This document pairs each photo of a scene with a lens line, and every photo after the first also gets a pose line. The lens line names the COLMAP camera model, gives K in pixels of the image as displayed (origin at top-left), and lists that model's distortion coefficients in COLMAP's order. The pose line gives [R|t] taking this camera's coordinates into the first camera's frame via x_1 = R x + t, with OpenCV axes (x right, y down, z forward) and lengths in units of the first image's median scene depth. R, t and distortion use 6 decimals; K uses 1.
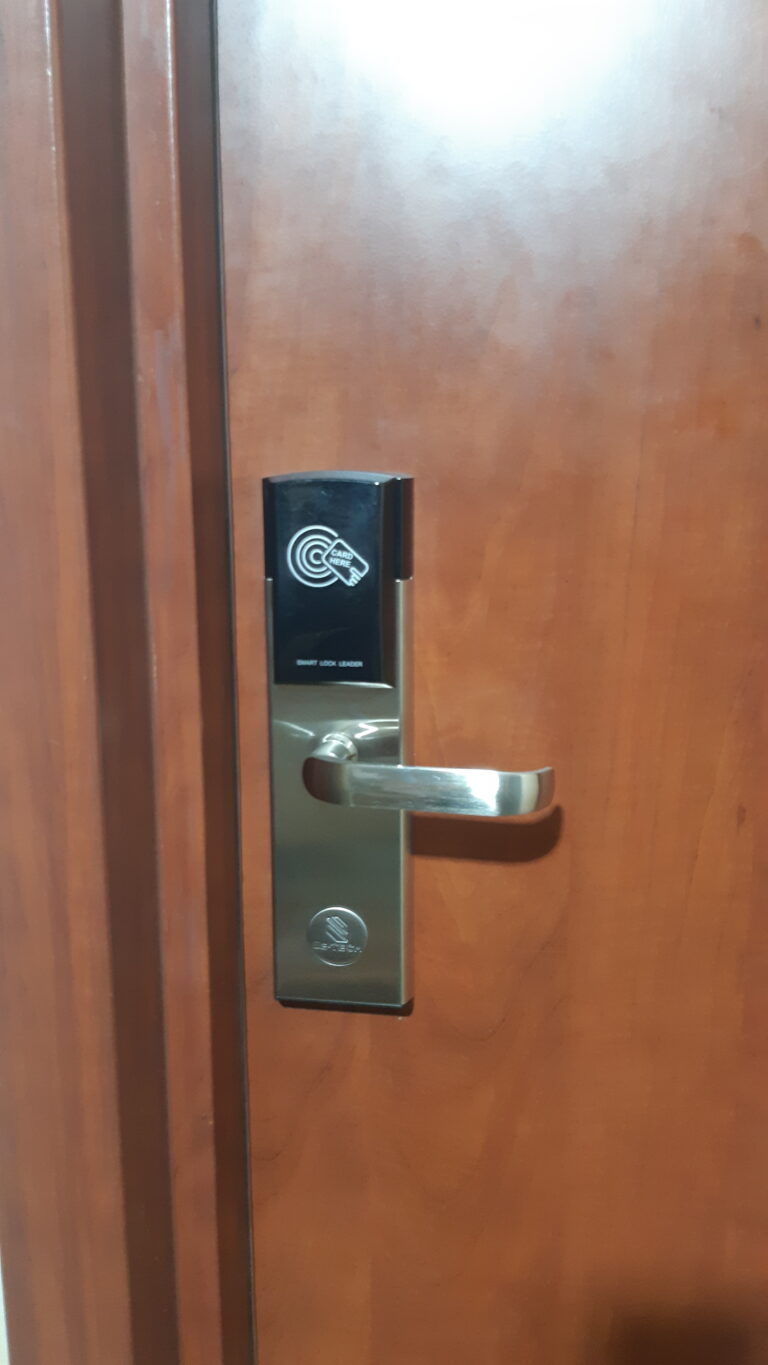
lens RADIAL K [[1053.1, 0, 384.0], [0, 1053.1, 682.5], [0, 0, 1]] dist [0.092496, -0.268755]
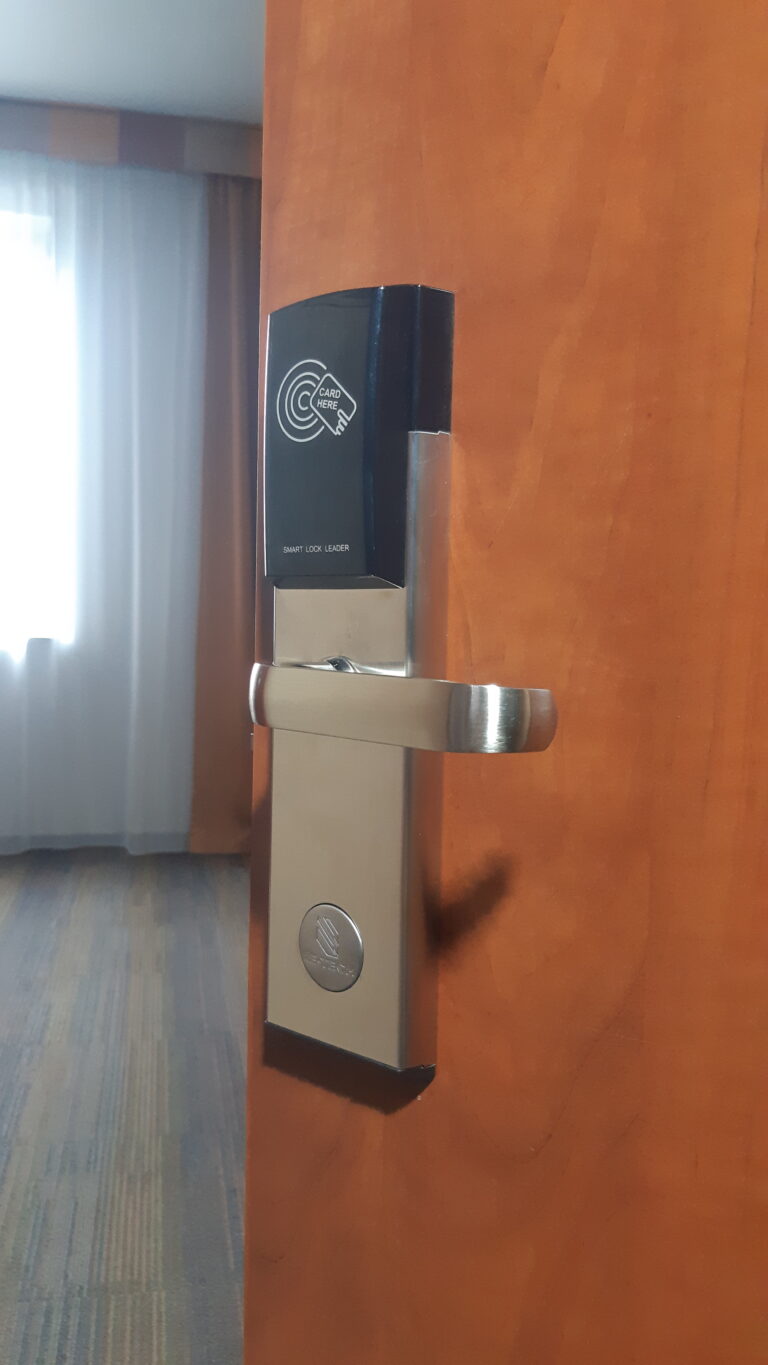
lens RADIAL K [[1075.6, 0, 384.0], [0, 1075.6, 682.5], [0, 0, 1]] dist [0.053119, -0.163398]
pose [[0.855033, 0.049061, -0.516248, 0.375224], [-0.120396, 0.987094, -0.105598, 0.145529], [0.504404, 0.152444, 0.849904, 0.403947]]
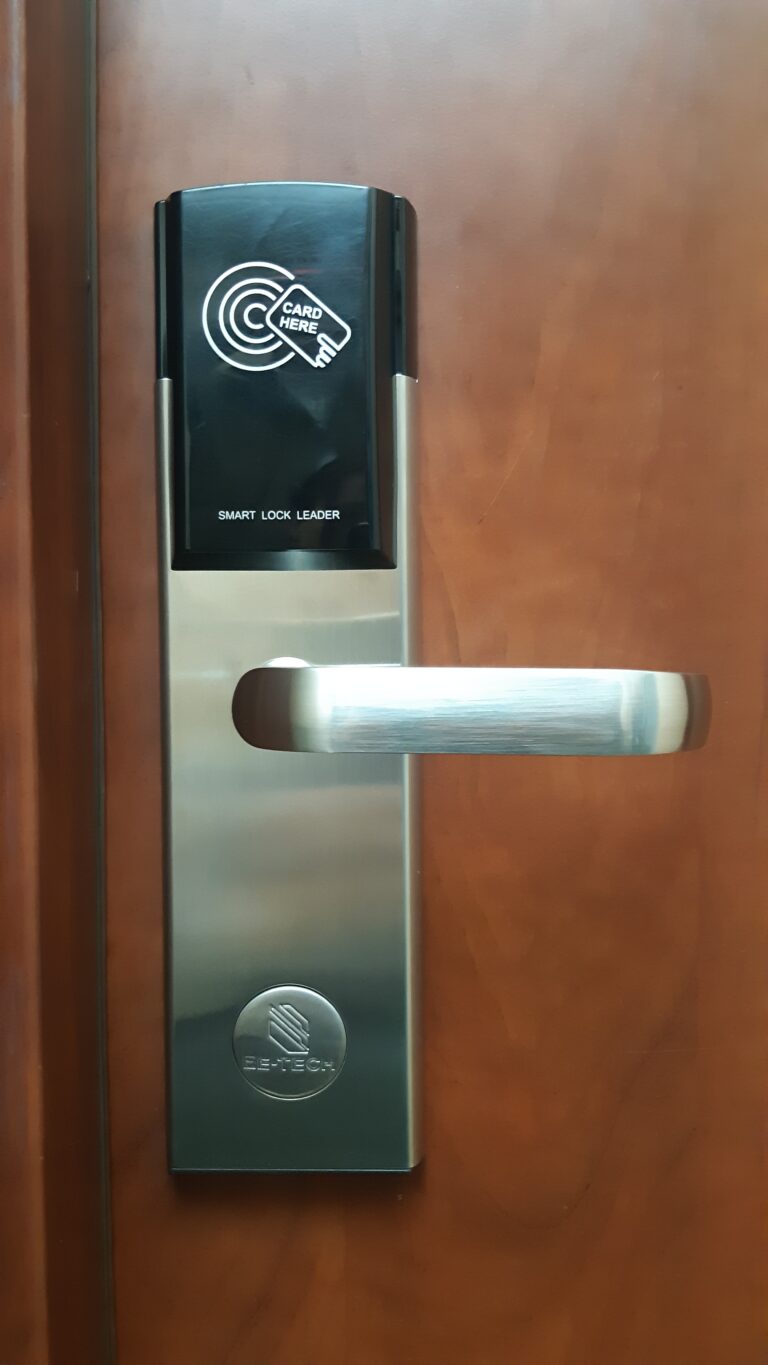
lens RADIAL K [[1075.6, 0, 384.0], [0, 1075.6, 682.5], [0, 0, 1]] dist [0.053119, -0.163398]
pose [[0.991042, -0.008509, 0.133277, -0.072518], [0.029806, 0.986889, -0.158626, 0.157802], [-0.130180, 0.161178, 0.978302, 0.456999]]
